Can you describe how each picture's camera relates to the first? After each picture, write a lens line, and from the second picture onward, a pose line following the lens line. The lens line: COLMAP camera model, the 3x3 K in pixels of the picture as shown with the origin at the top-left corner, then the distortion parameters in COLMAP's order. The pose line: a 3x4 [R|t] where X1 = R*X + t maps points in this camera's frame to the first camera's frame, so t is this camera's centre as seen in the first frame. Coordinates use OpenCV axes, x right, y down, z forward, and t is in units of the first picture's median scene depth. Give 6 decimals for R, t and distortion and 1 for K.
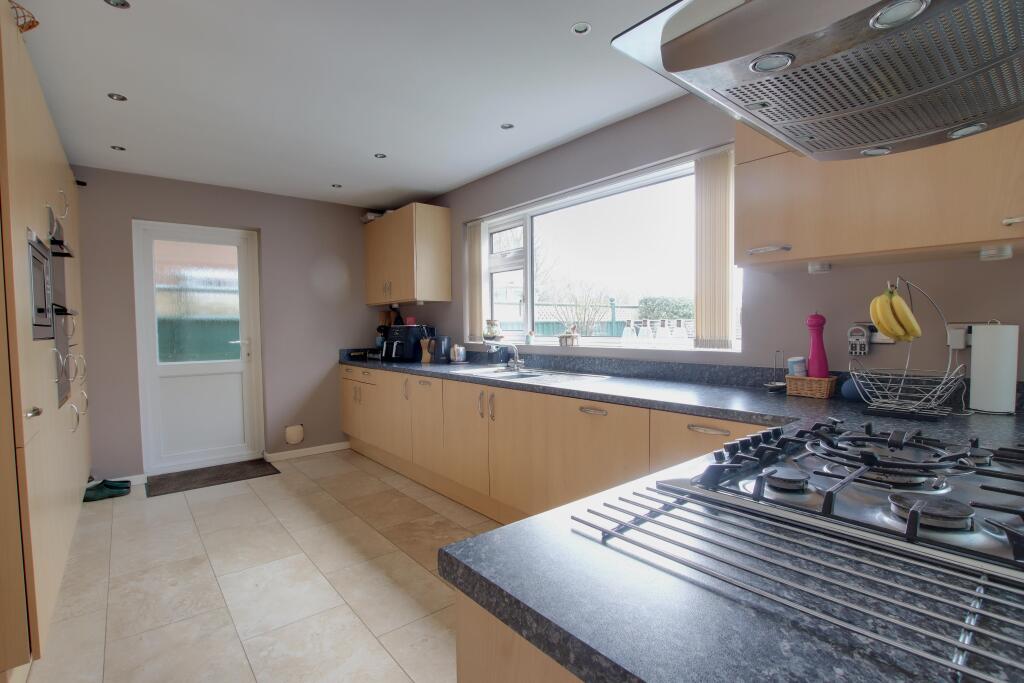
lens RADIAL K [[475.0, 0, 505.5], [0, 475.0, 340.5], [0, 0, 1]] dist [-0.004360, -0.000573]
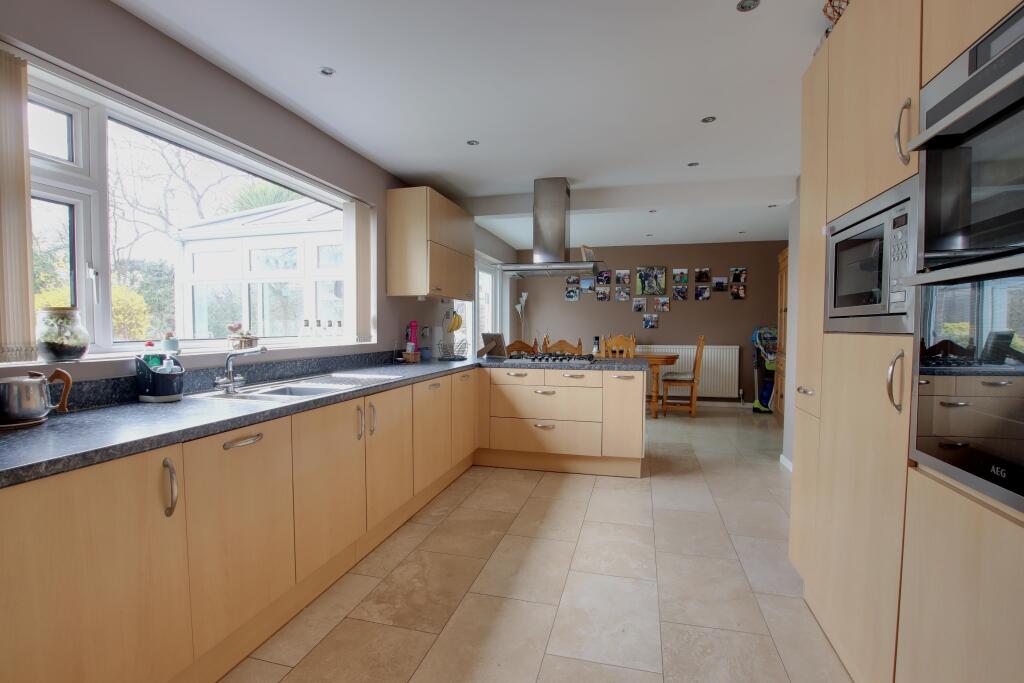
lens RADIAL K [[475.0, 0, 507.0], [0, 475.0, 342.6], [0, 0, 1]] dist [-0.004360, -0.000573]
pose [[-0.576499, -0.017893, 0.816902, -0.866916], [0.028575, 0.998707, 0.042041, -0.025604], [-0.816598, 0.047579, -0.575243, 1.303862]]
